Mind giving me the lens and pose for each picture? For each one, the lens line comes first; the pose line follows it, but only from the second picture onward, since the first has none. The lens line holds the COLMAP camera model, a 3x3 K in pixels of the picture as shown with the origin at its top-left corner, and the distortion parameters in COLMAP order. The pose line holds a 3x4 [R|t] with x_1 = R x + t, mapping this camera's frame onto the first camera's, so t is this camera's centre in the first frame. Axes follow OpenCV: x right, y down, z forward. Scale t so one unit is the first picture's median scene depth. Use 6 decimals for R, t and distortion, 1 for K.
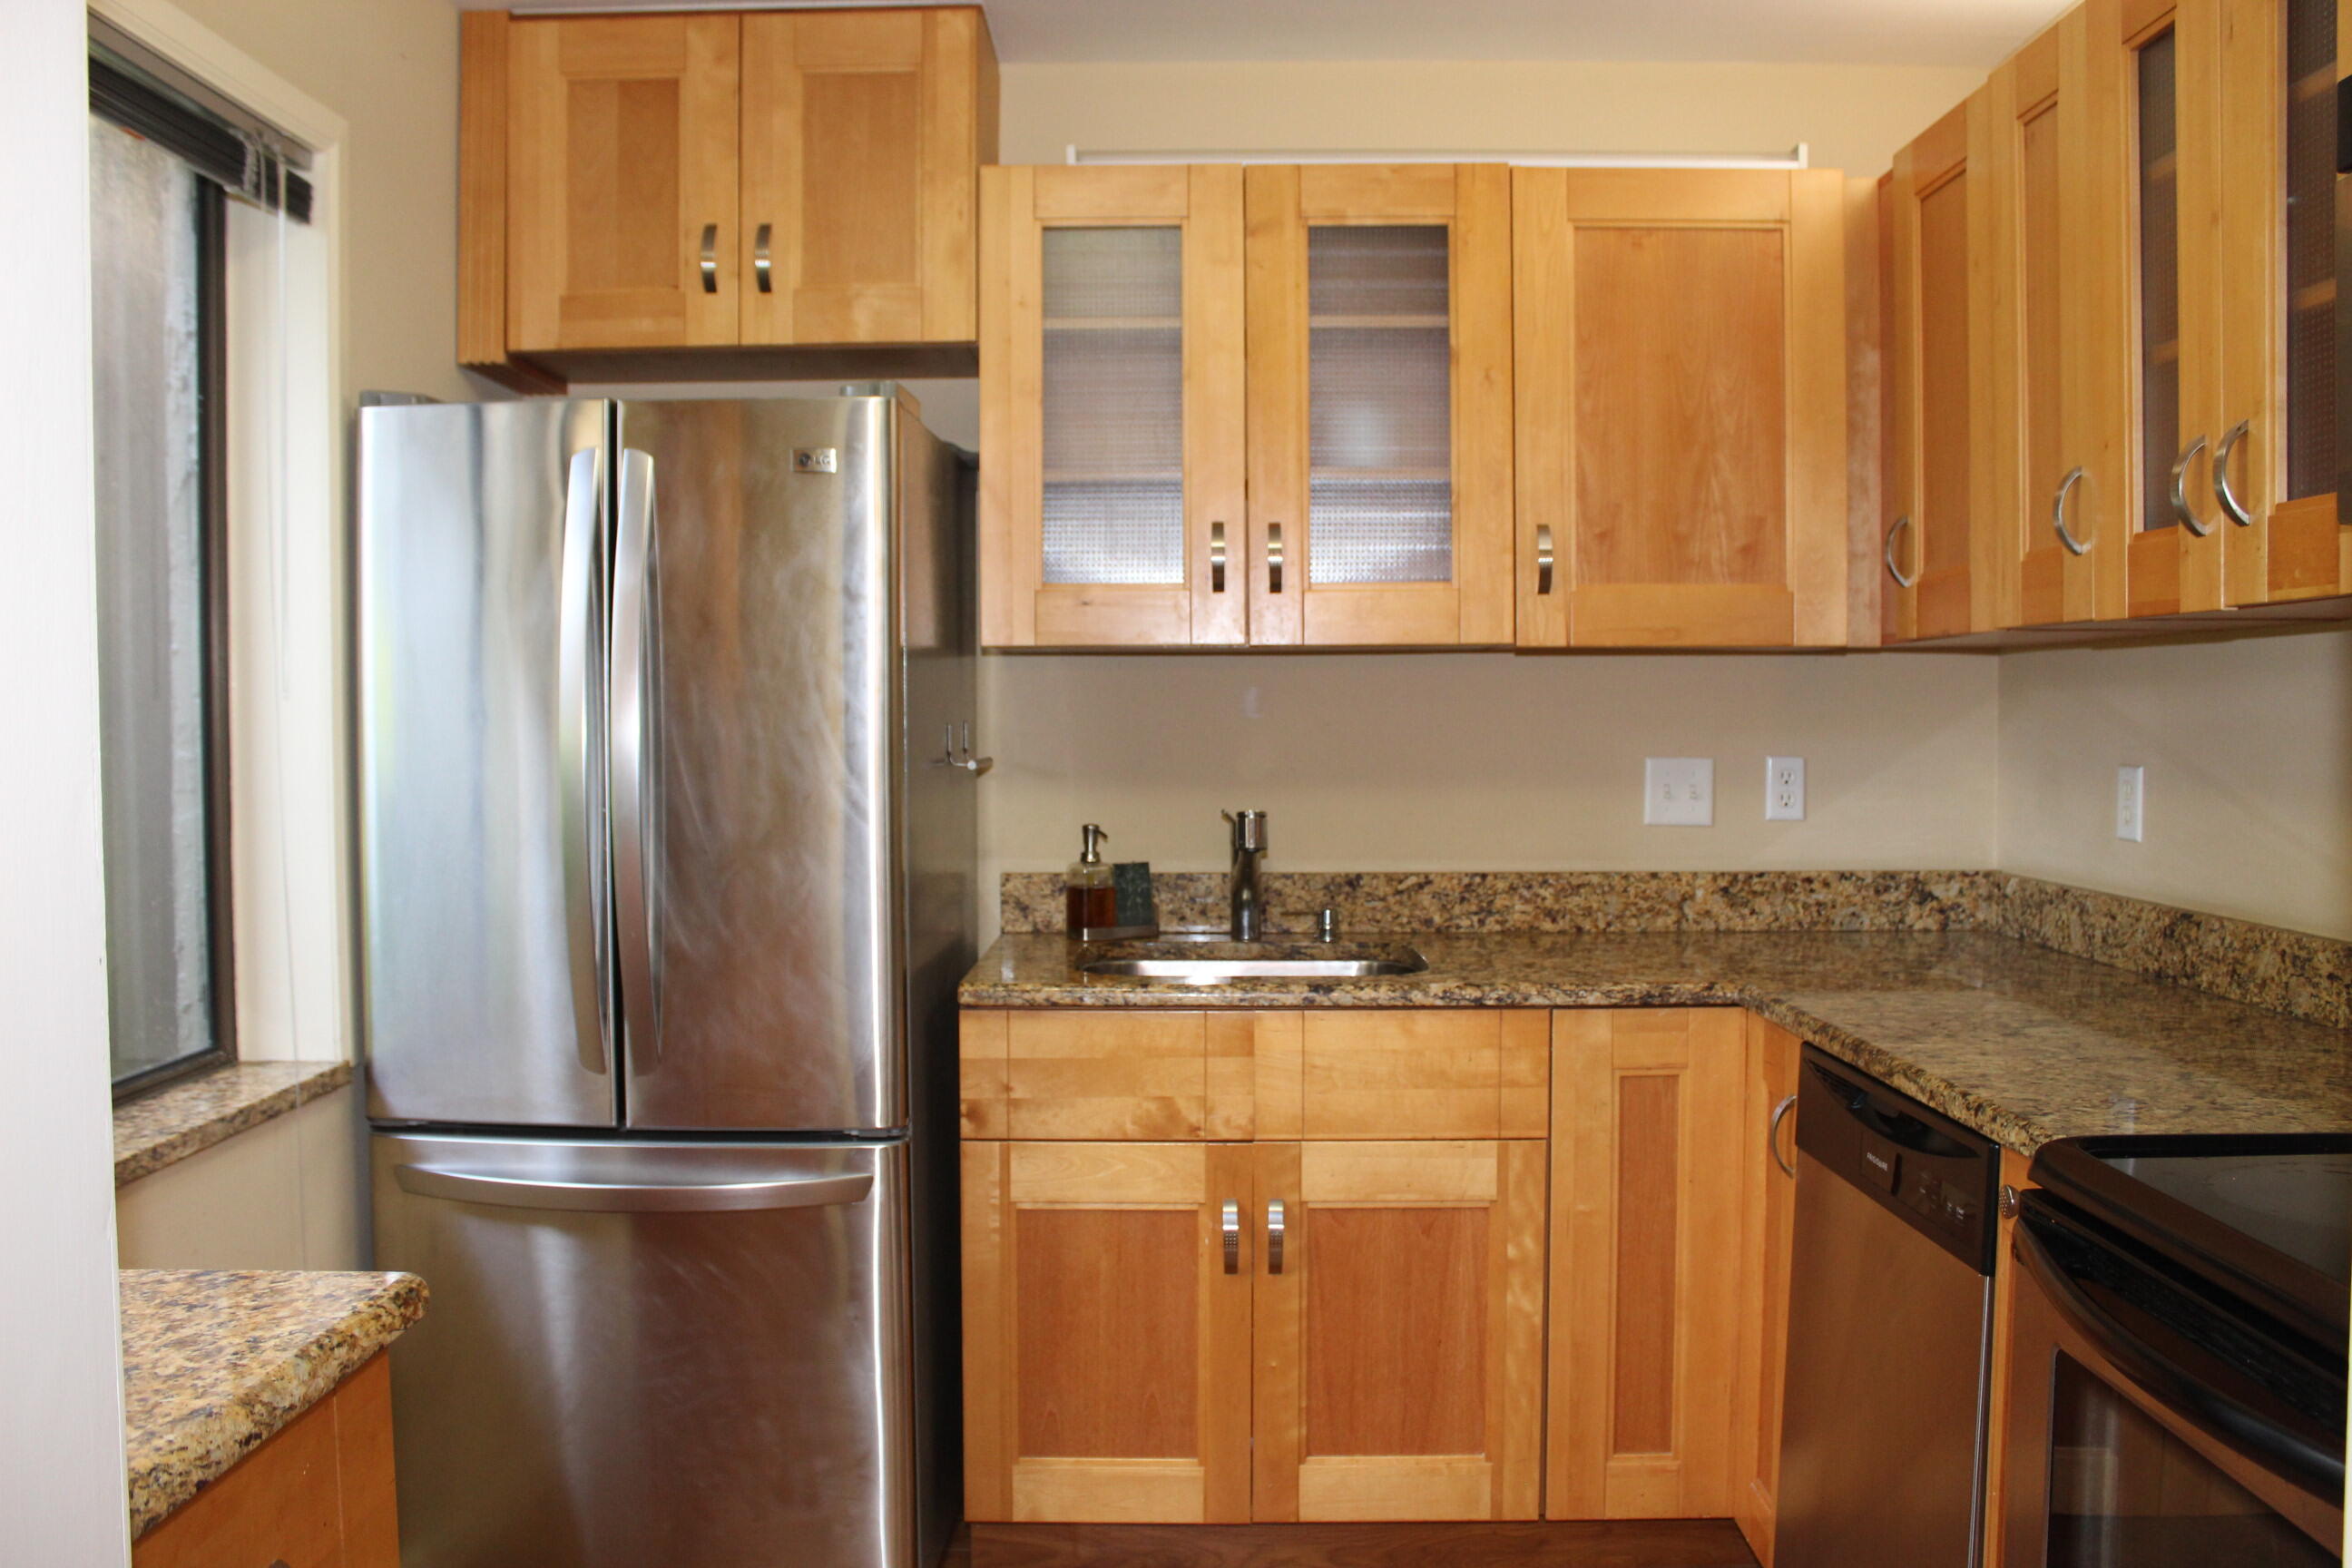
lens RADIAL K [[1964.4, 0, 1186.8], [0, 1964.4, 780.6], [0, 0, 1]] dist [-0.169066, 0.160060]
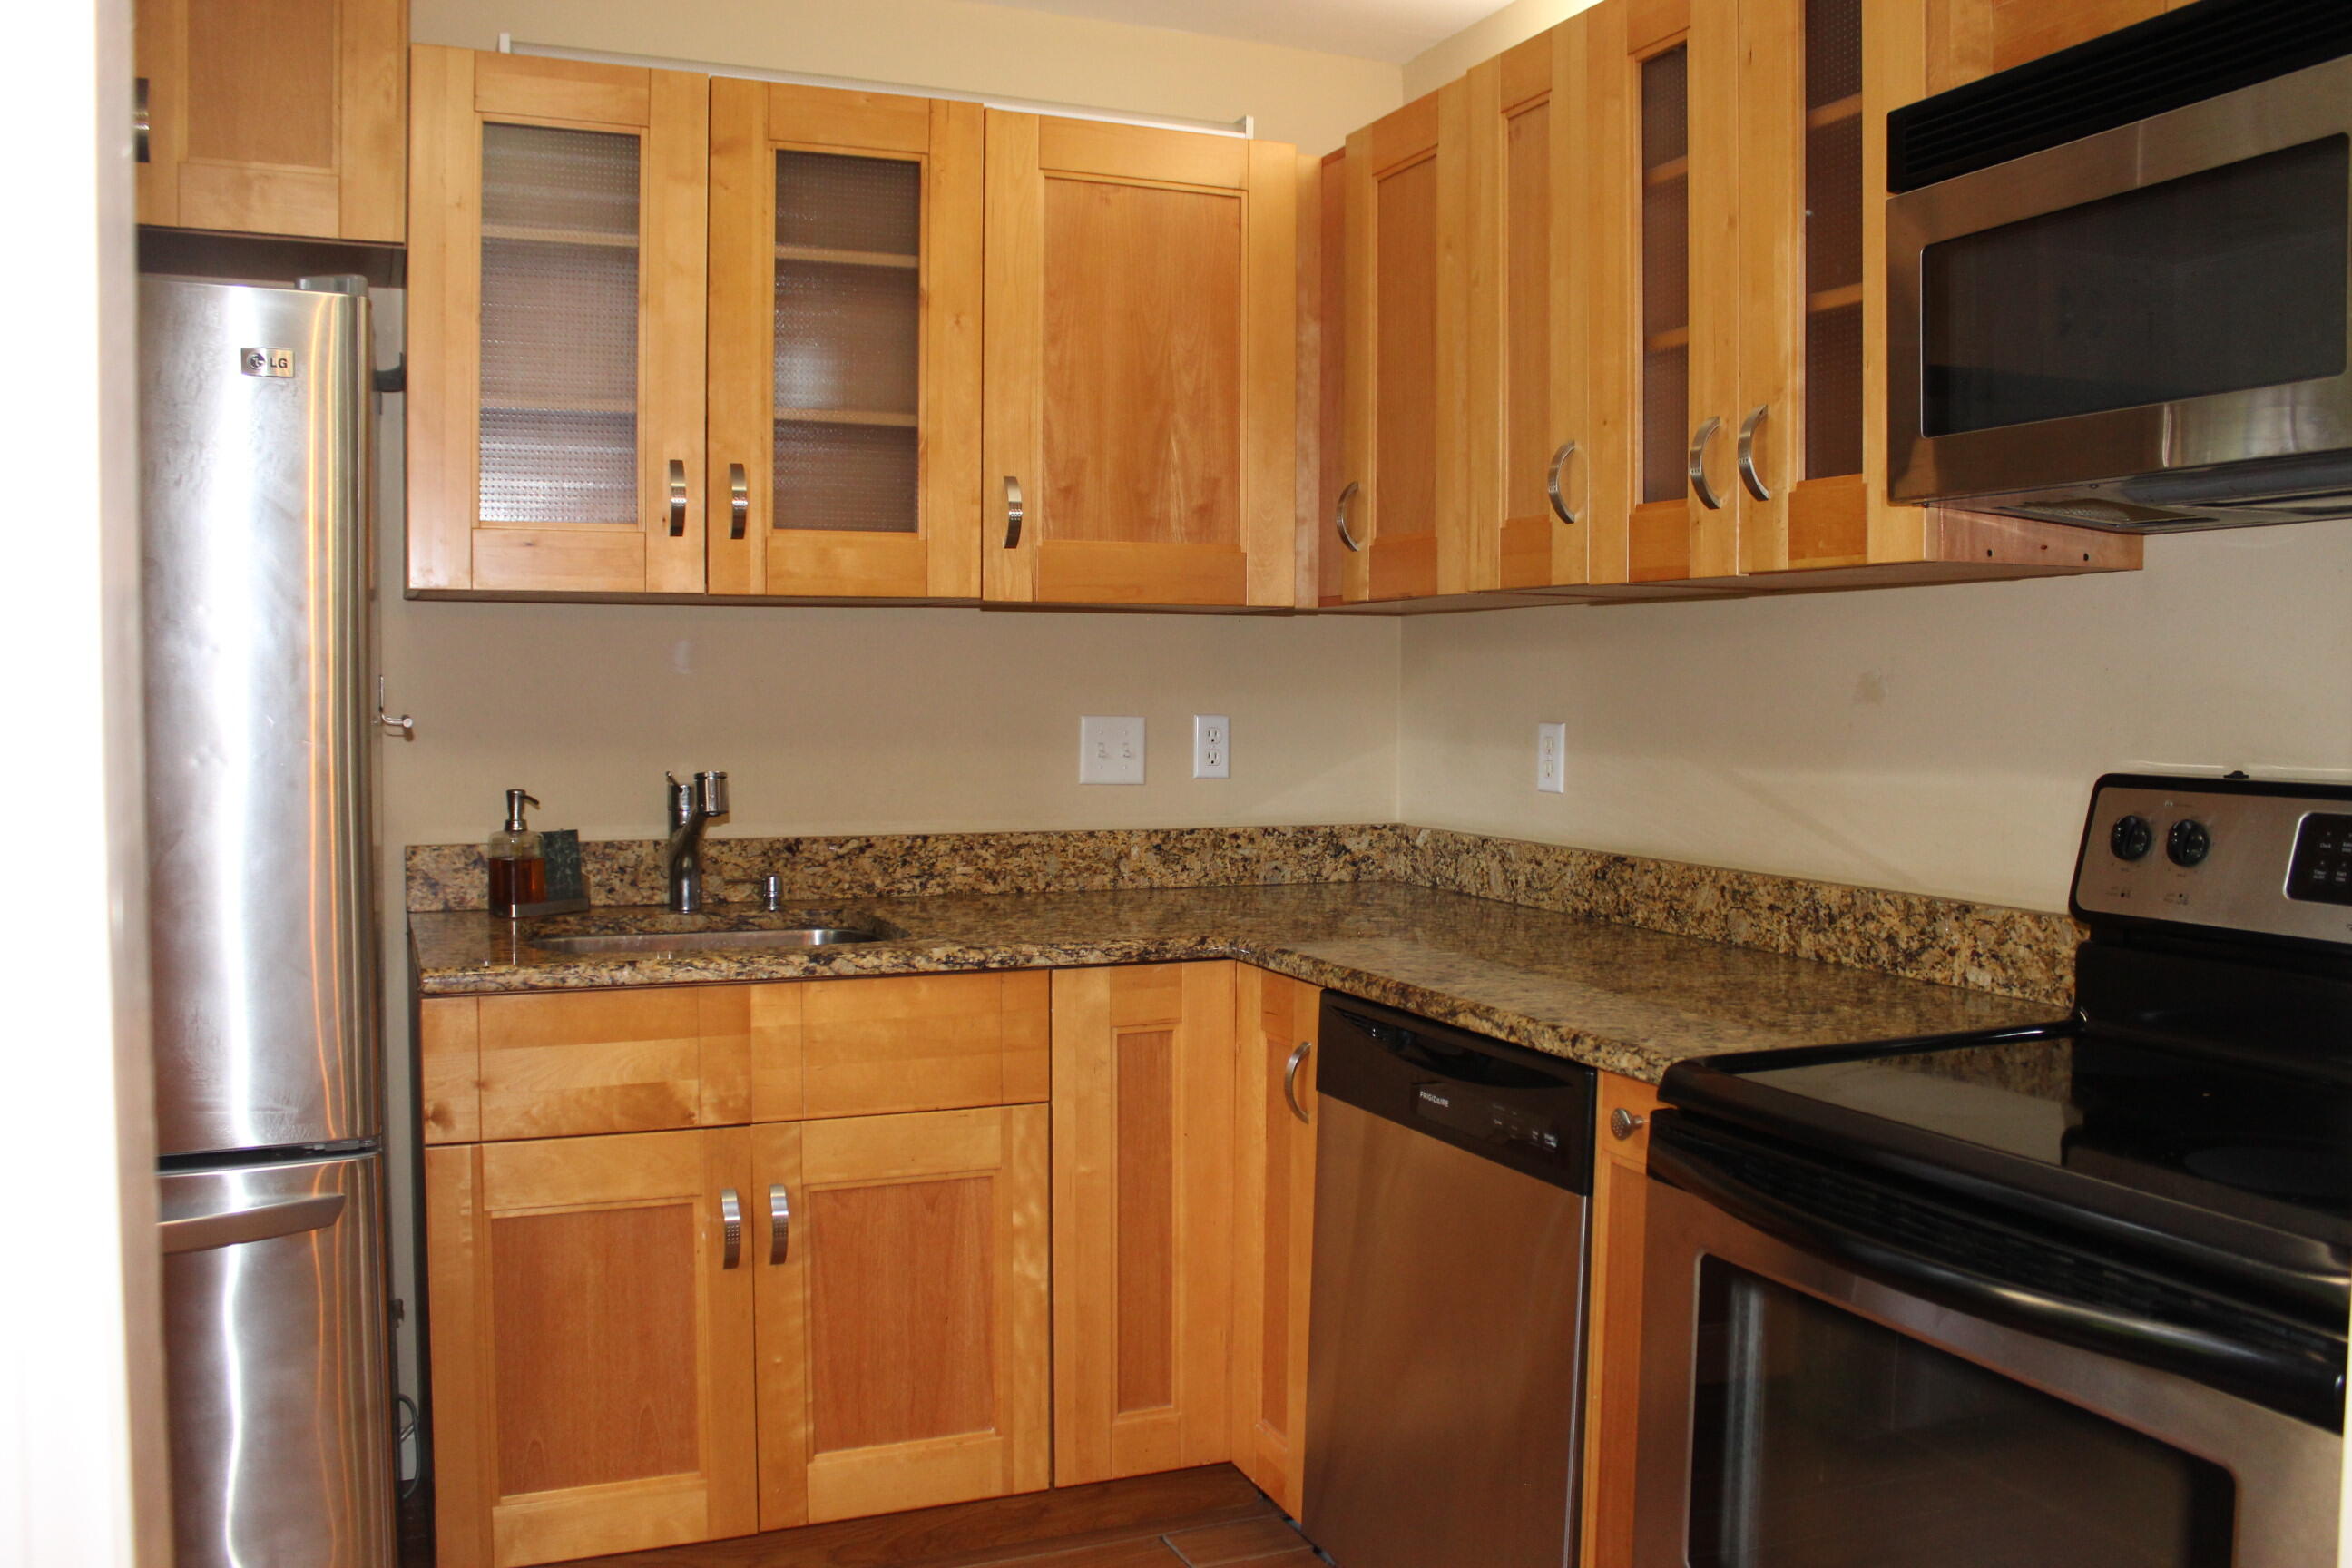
lens RADIAL K [[1964.4, 0, 1186.8], [0, 1964.4, 780.6], [0, 0, 1]] dist [-0.169066, 0.160060]
pose [[0.914863, -0.010982, 0.403615, -0.136811], [0.005311, 0.999871, 0.015169, 0.006924], [-0.403729, -0.011734, 0.914803, 0.065458]]
